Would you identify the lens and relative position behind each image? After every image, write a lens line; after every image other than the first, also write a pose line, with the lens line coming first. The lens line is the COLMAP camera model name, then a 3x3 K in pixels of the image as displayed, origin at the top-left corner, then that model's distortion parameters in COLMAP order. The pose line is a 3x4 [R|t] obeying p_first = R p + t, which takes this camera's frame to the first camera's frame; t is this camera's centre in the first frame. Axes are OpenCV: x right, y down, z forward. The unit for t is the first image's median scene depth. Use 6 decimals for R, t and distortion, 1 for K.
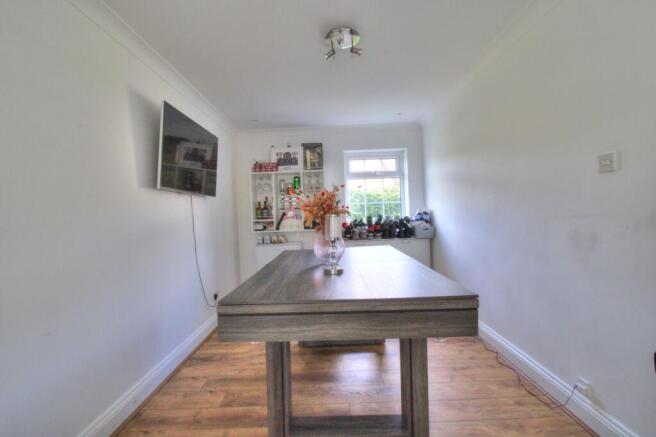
lens RADIAL K [[309.8, 0, 326.0], [0, 309.8, 217.7], [0, 0, 1]] dist [0.000885, -0.004402]
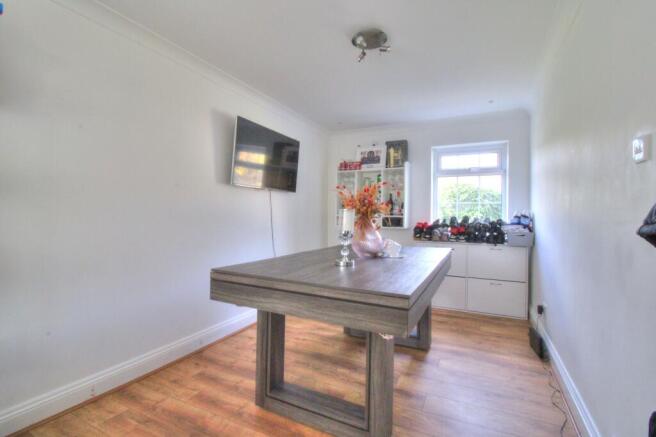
lens RADIAL K [[309.8, 0, 324.1], [0, 309.8, 217.2], [0, 0, 1]] dist [0.000885, -0.004402]
pose [[0.898078, 0.049723, -0.437017, 0.198284], [-0.048938, 0.998716, 0.013064, 0.002924], [0.437106, 0.009654, 0.899358, 0.006773]]
